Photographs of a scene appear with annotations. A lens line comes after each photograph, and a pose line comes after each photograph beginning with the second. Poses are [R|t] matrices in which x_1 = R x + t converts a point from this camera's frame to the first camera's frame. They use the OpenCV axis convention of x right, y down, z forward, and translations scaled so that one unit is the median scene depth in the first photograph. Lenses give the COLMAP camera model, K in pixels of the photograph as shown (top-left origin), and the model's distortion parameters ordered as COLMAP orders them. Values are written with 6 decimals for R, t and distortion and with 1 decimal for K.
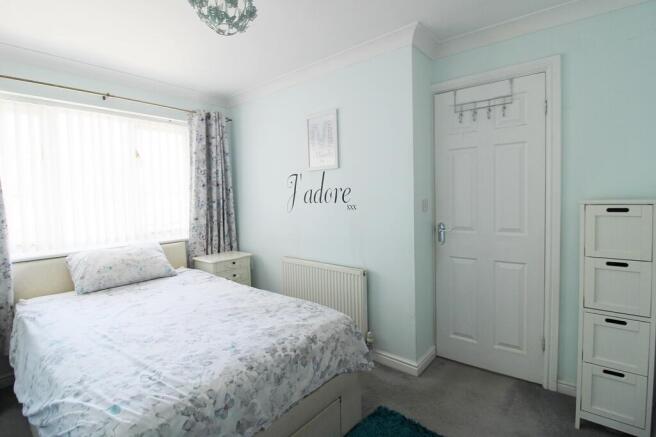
lens RADIAL K [[303.7, 0, 331.7], [0, 303.7, 207.4], [0, 0, 1]] dist [0.002115, -0.012388]
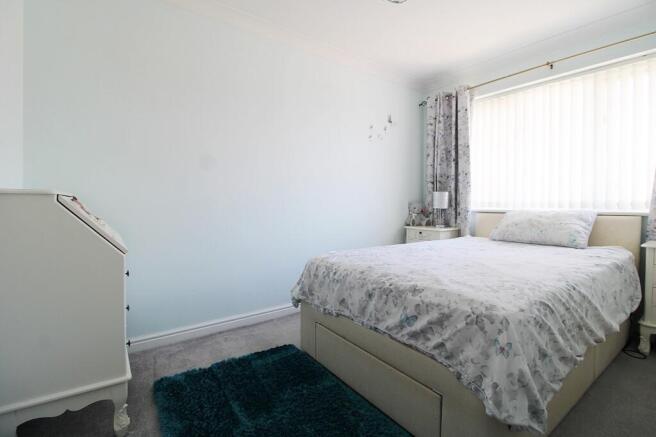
lens RADIAL K [[303.7, 0, 331.7], [0, 303.7, 207.4], [0, 0, 1]] dist [0.002115, -0.012388]
pose [[-0.221278, 0.043242, -0.974252, 0.800744], [-0.027192, 0.998354, 0.050488, 0.156392], [0.974832, 0.037663, -0.219738, 0.923733]]
